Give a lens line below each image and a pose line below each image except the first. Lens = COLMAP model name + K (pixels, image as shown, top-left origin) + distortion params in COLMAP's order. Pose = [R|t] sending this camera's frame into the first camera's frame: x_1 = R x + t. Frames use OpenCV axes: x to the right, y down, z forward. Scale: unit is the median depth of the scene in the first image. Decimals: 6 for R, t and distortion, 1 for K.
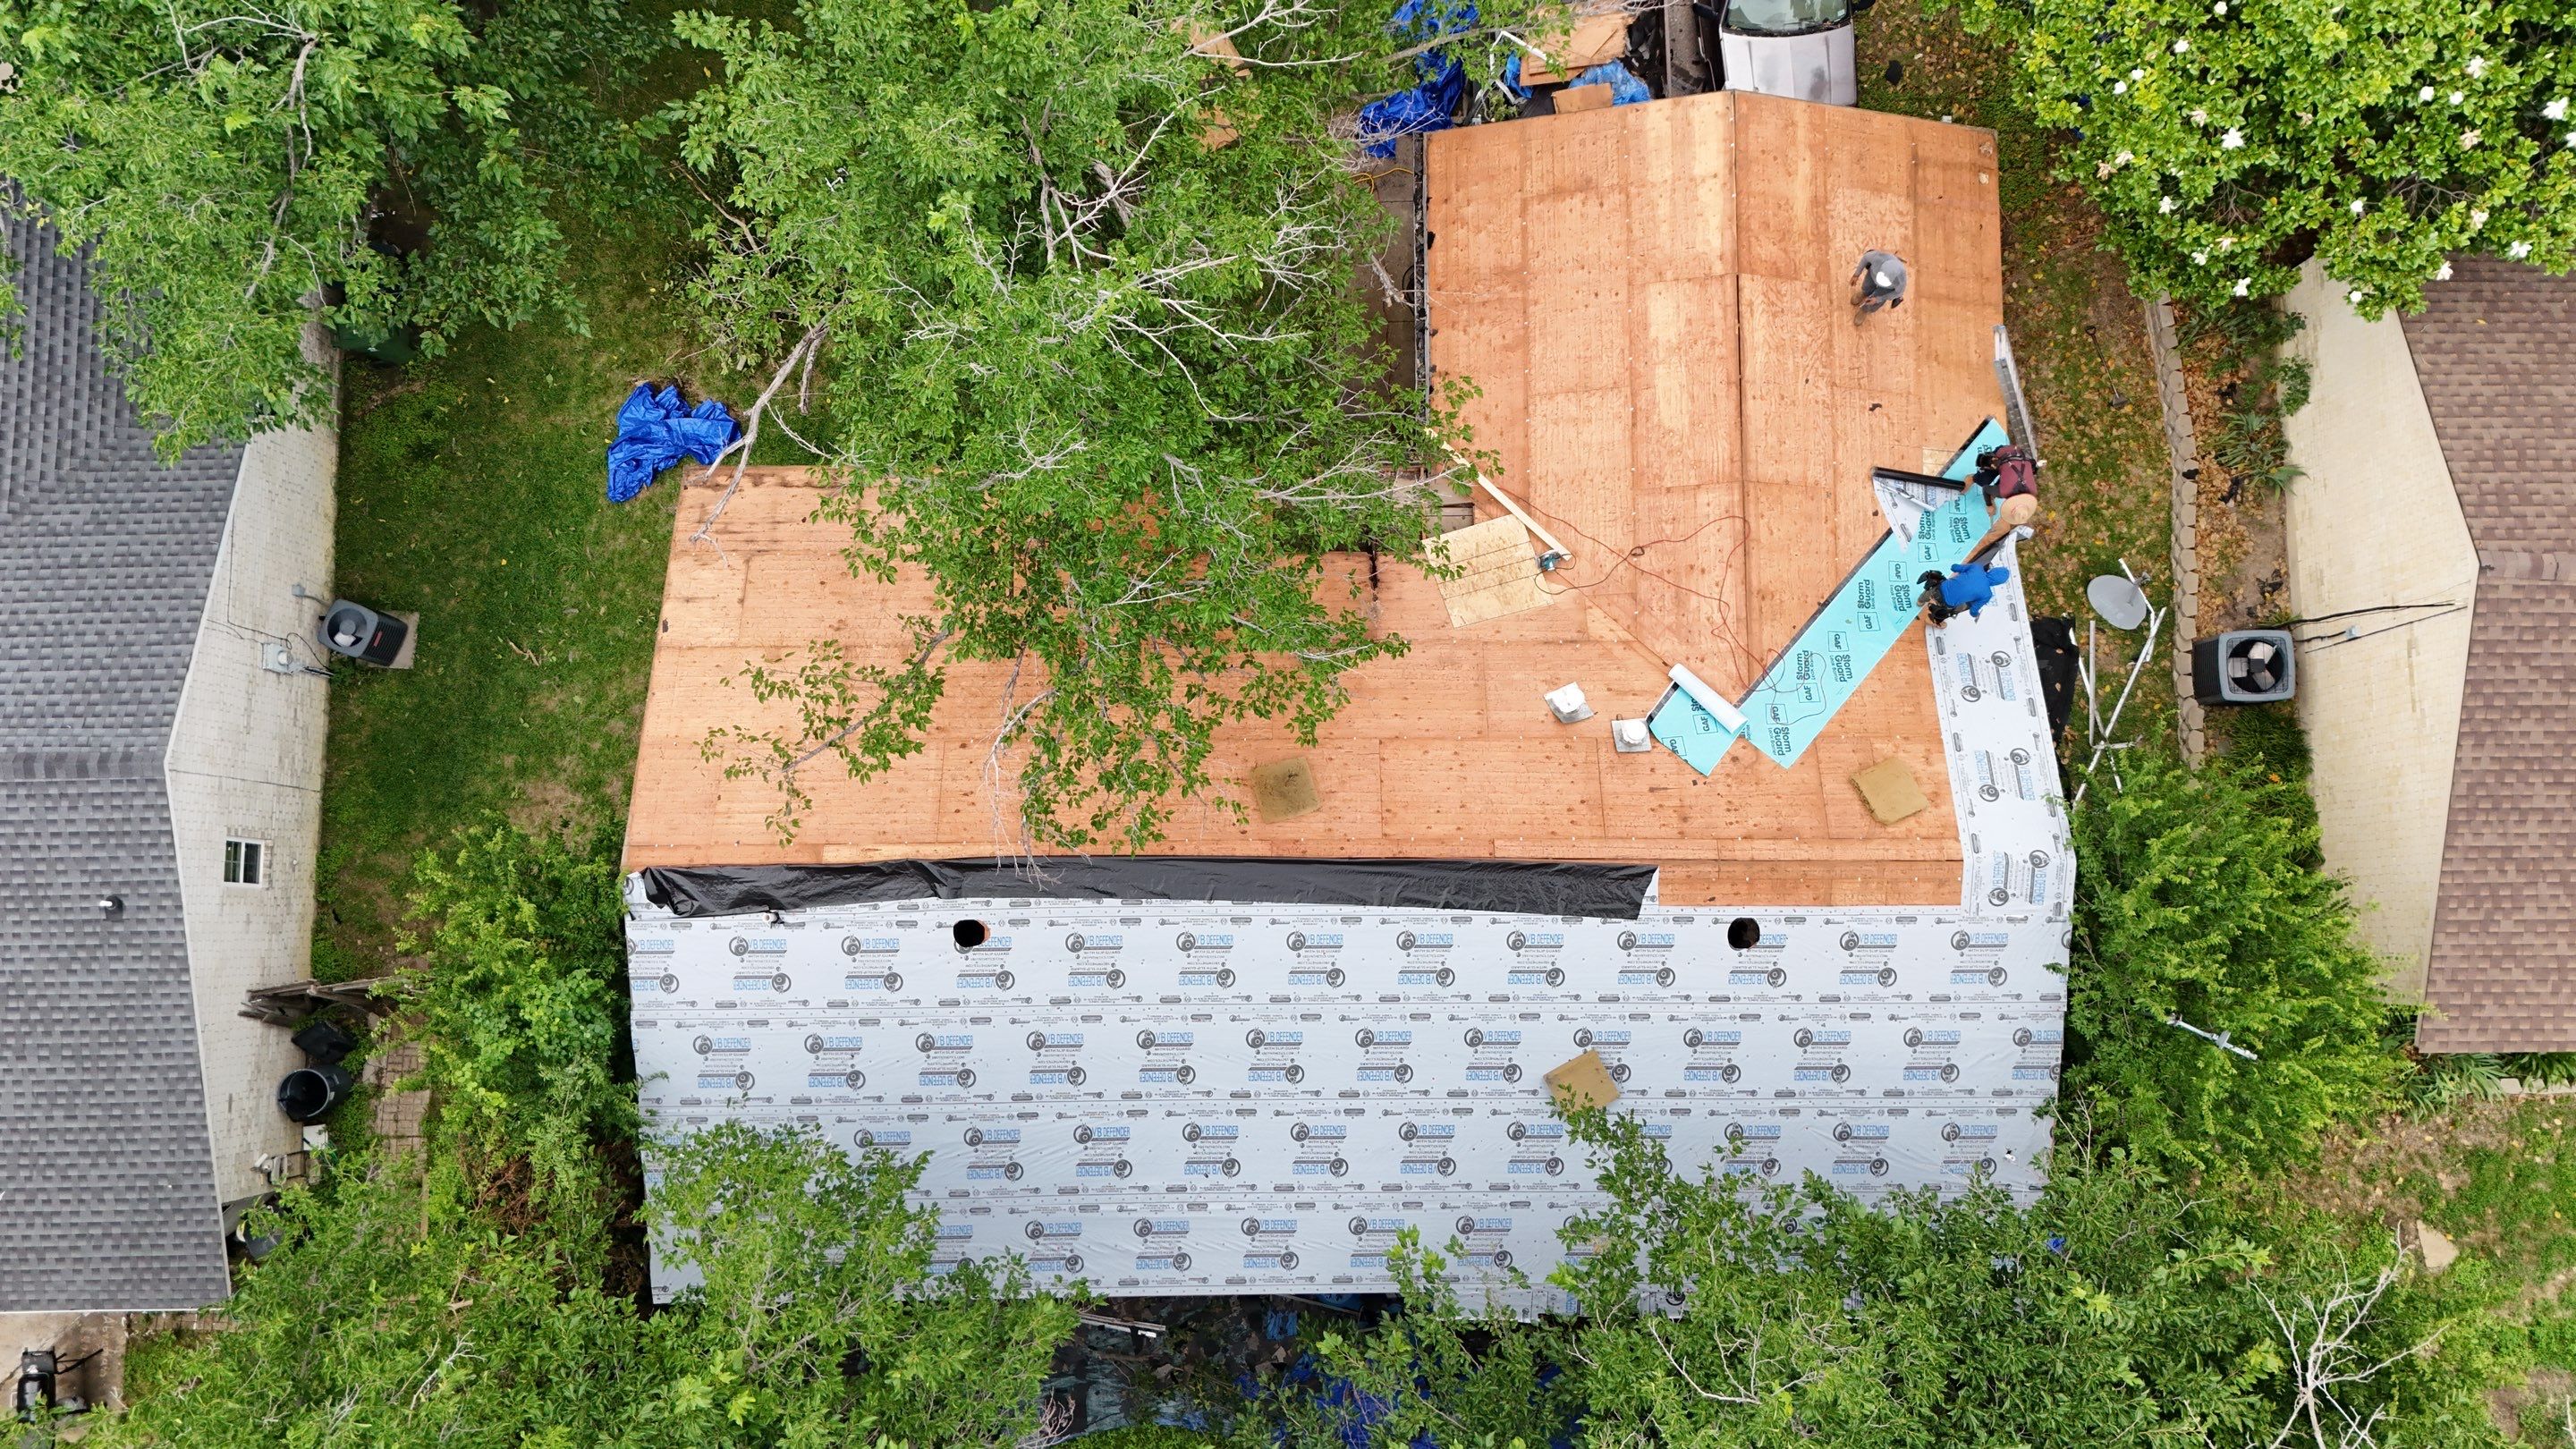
lens RADIAL K [[1893.1, 0, 1292.6], [0, 1893.1, 727.9], [0, 0, 1]] dist [0.065417, -0.039461]
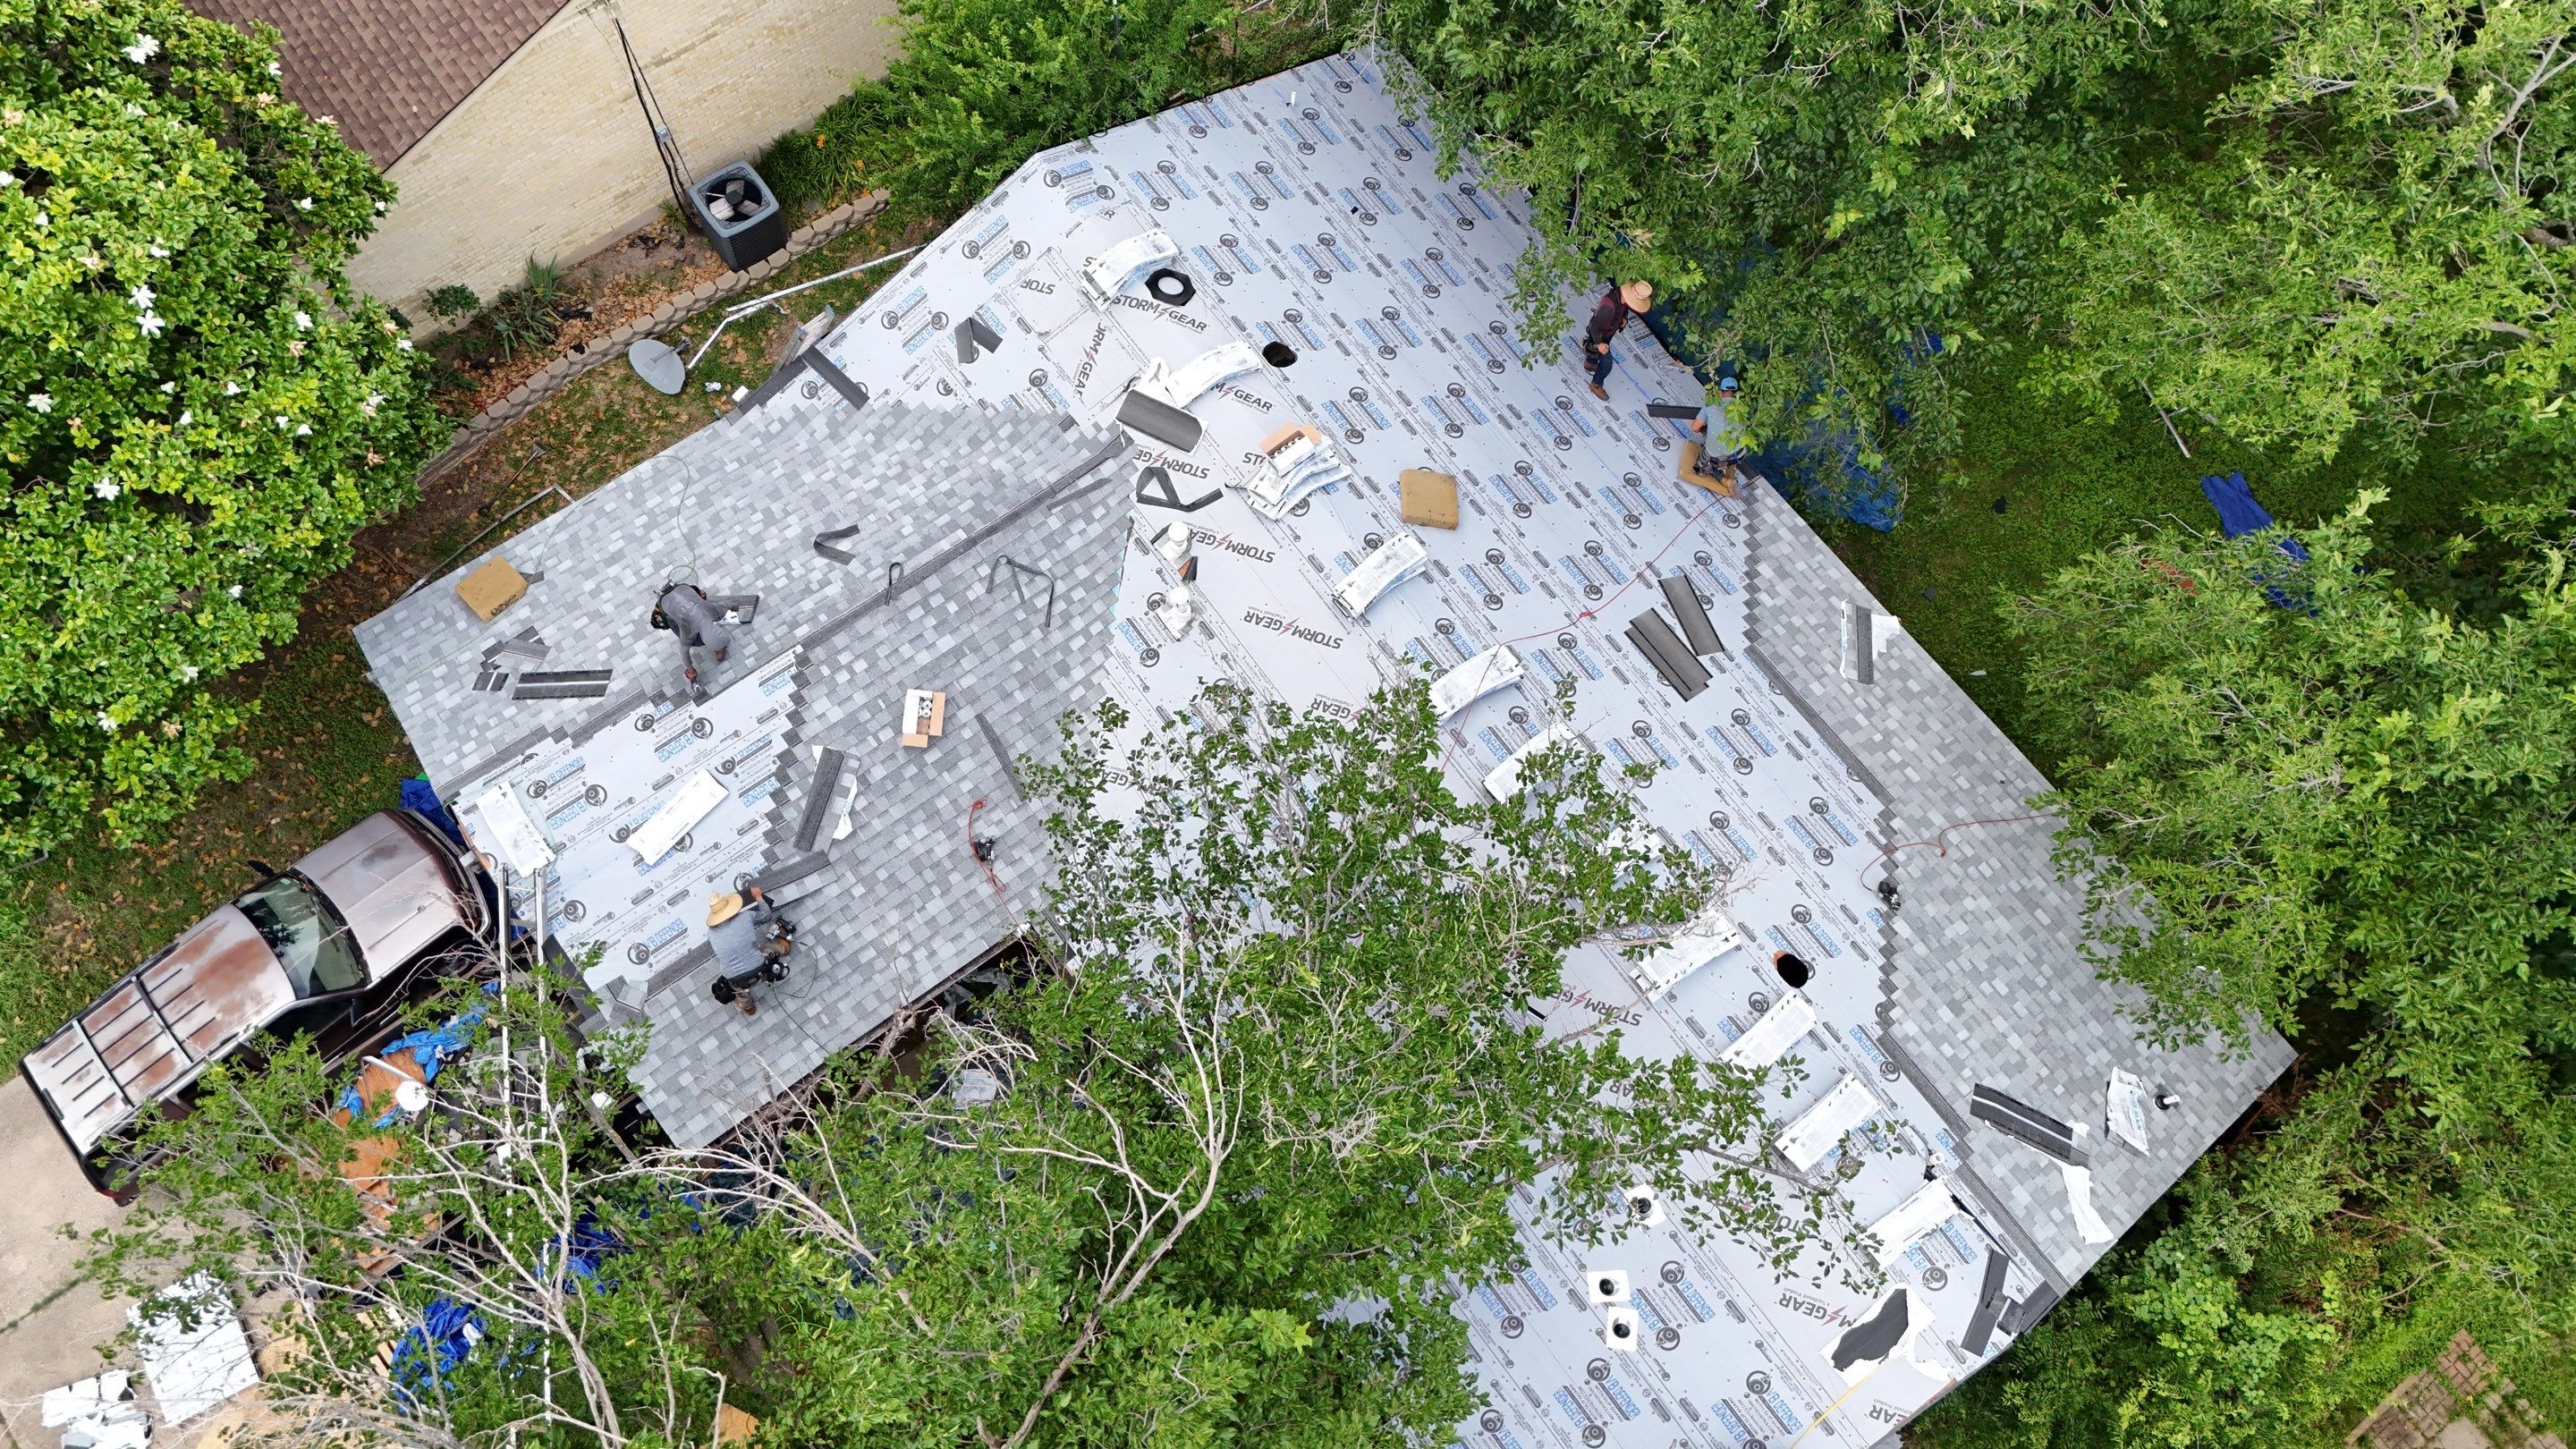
lens RADIAL K [[1893.1, 0, 1293.3], [0, 1893.1, 708.5], [0, 0, 1]] dist [0.065417, -0.039461]
pose [[-0.591796, -0.764879, 0.254437, -0.163875], [0.796729, -0.507062, 0.328802, -0.308631], [-0.122478, 0.397301, 0.909478, 0.164632]]
